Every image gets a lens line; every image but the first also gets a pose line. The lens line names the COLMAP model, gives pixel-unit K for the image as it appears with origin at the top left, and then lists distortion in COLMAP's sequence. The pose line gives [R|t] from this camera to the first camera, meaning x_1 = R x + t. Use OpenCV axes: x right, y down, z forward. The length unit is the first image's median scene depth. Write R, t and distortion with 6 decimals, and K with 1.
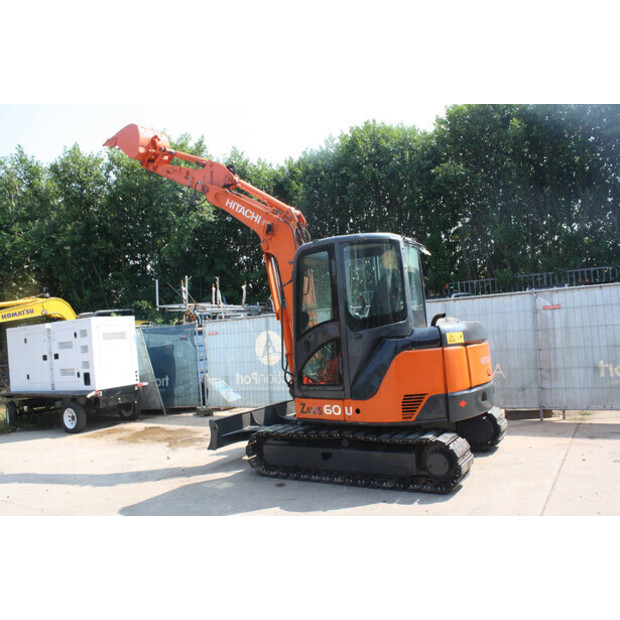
lens RADIAL K [[520.1, 0, 308.3], [0, 520.1, 311.9], [0, 0, 1]] dist [-0.156994, 0.121756]
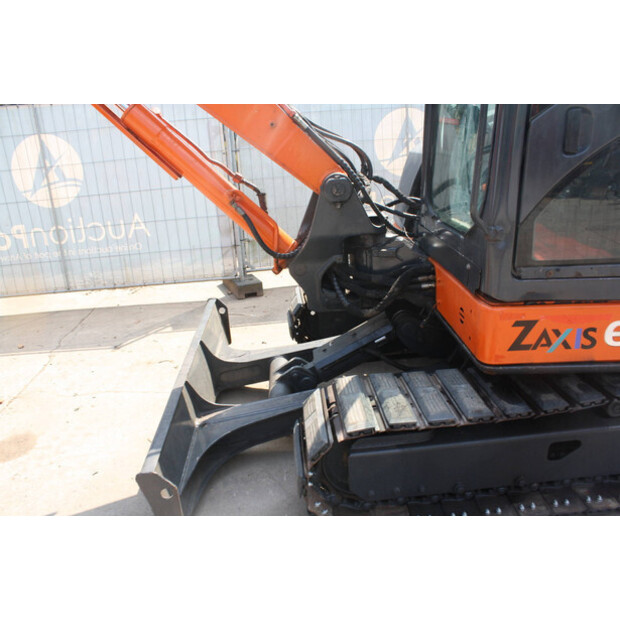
lens RADIAL K [[520.1, 0, 305.0], [0, 520.1, 314.0], [0, 0, 1]] dist [-0.156994, 0.121756]
pose [[0.815117, -0.175632, 0.552030, -0.266151], [-0.014198, 0.946590, 0.322128, 0.068862], [-0.579122, -0.270410, 0.769088, 0.774172]]
